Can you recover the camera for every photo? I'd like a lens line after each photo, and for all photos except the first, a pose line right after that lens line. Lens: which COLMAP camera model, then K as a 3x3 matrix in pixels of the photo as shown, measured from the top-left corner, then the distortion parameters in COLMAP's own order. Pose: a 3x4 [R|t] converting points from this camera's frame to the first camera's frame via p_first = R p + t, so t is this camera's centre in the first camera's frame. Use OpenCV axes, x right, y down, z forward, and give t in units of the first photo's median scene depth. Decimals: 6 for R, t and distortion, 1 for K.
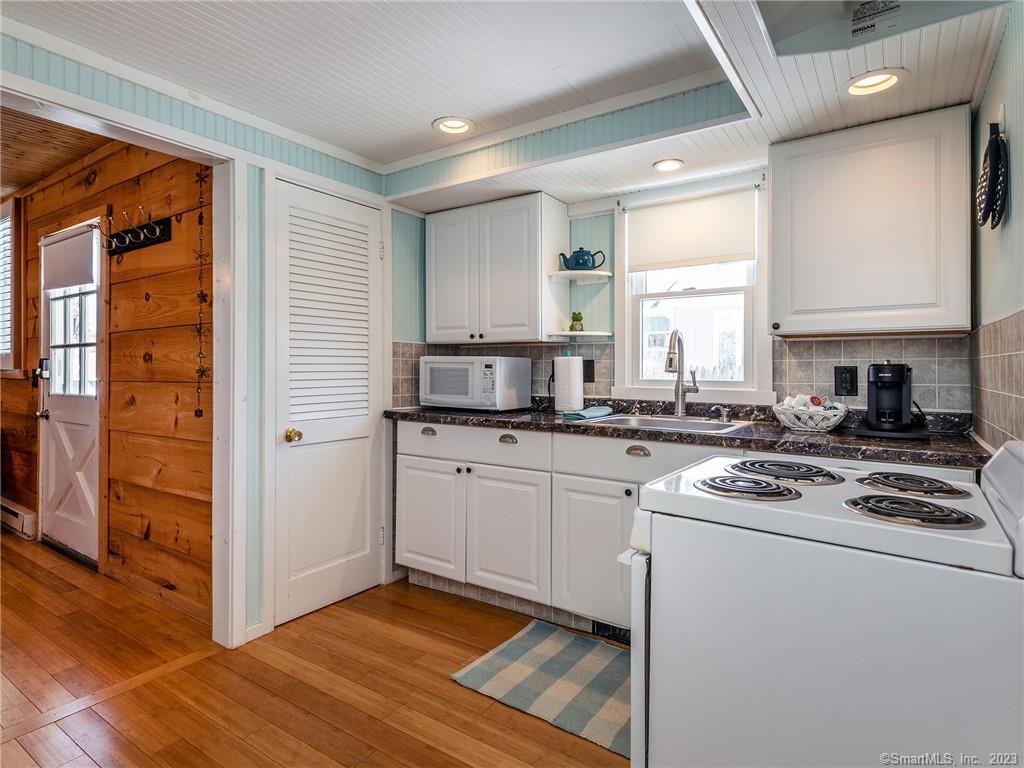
lens RADIAL K [[516.4, 0, 515.4], [0, 516.4, 368.7], [0, 0, 1]] dist [-0.001245, -0.000145]
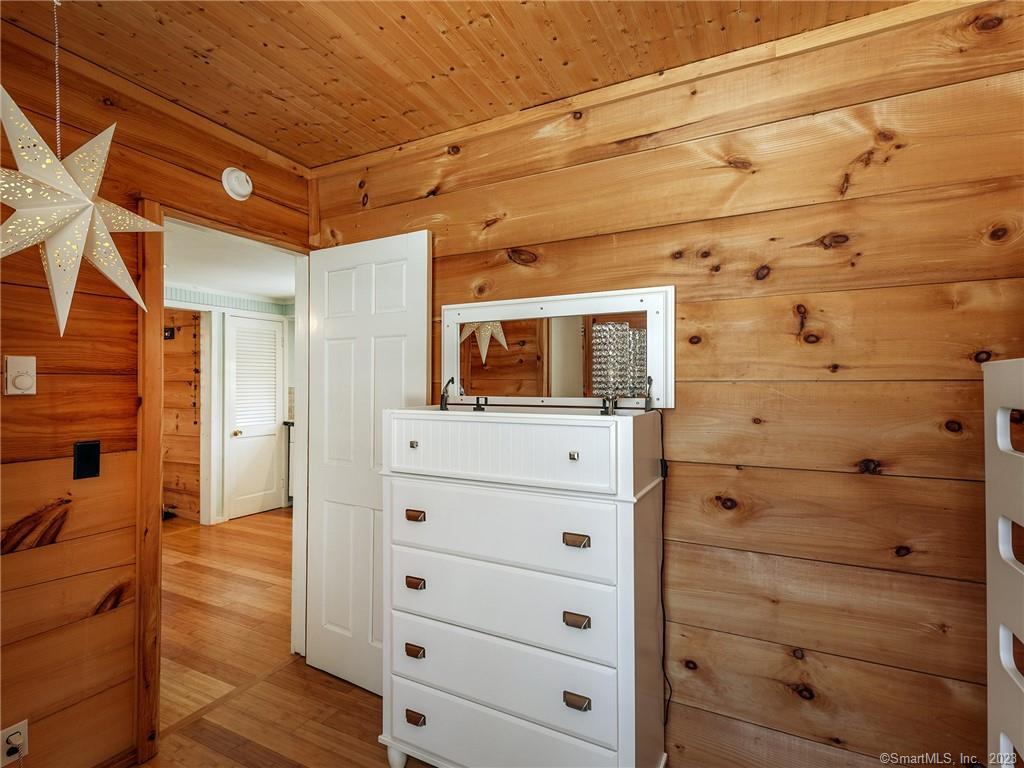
lens RADIAL K [[527.4, 0, 512.0], [0, 527.4, 384.0], [0, 0, 1]] dist [0.003275, 0.000557]
pose [[0.993772, 0.000639, 0.111432, 0.472534], [-0.000339, 0.999996, -0.002706, -0.071289], [-0.111433, 0.002652, 0.993768, -1.348177]]
